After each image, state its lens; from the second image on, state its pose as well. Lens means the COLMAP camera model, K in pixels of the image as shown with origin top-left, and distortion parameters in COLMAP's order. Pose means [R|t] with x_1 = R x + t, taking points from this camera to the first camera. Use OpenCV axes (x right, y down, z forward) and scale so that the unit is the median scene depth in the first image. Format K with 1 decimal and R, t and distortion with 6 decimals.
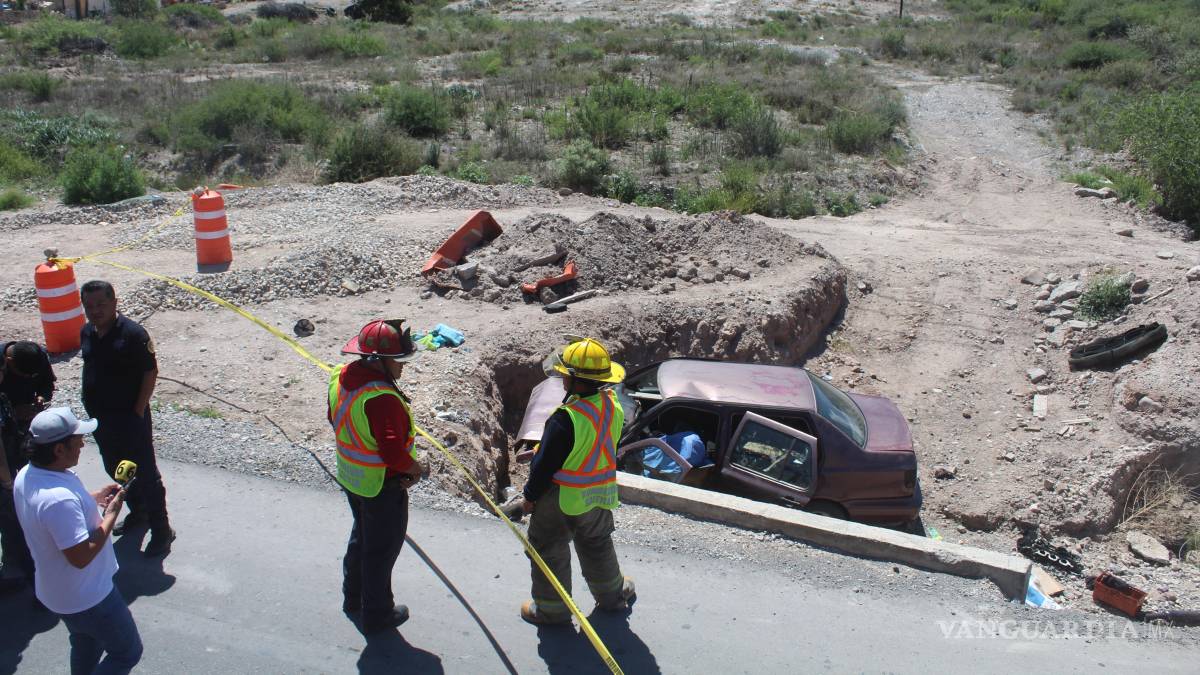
lens RADIAL K [[999.6, 0, 601.5], [0, 999.6, 279.1], [0, 0, 1]] dist [-0.166934, 0.151599]
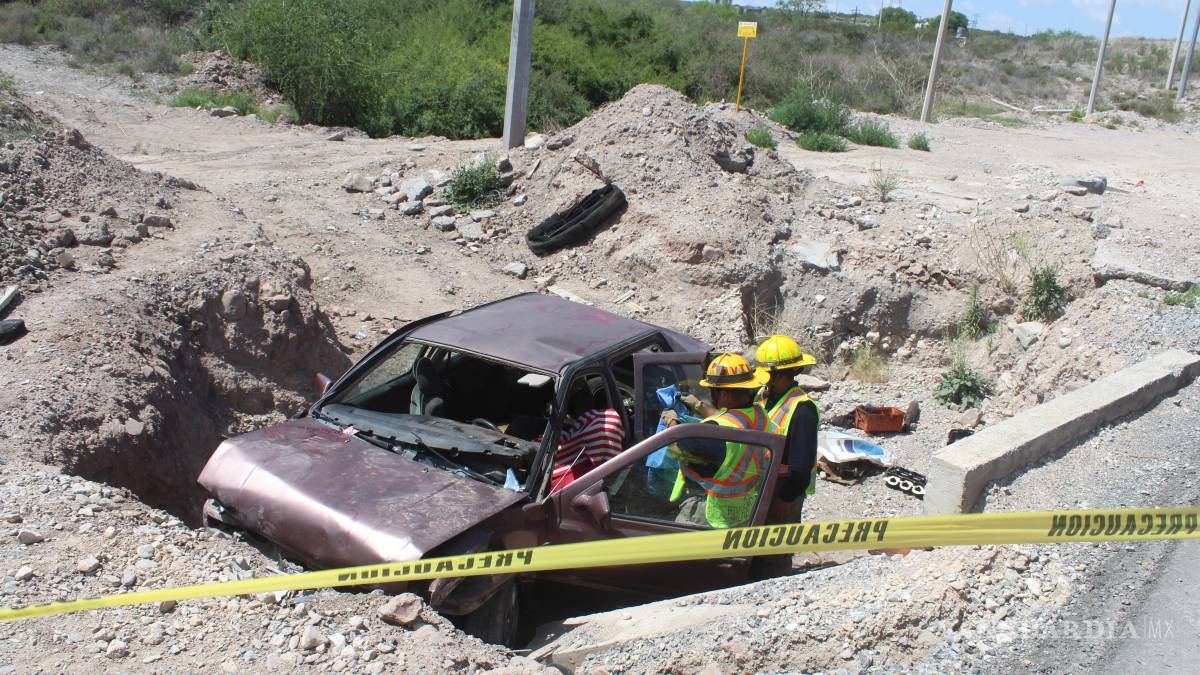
lens RADIAL K [[992.5, 0, 590.6], [0, 992.5, 340.9], [0, 0, 1]] dist [-0.165974, 0.144442]
pose [[0.417736, -0.260924, 0.870296, -0.297437], [0.184469, 0.962283, 0.199959, -0.004466], [-0.889645, 0.077013, 0.450112, 0.530448]]
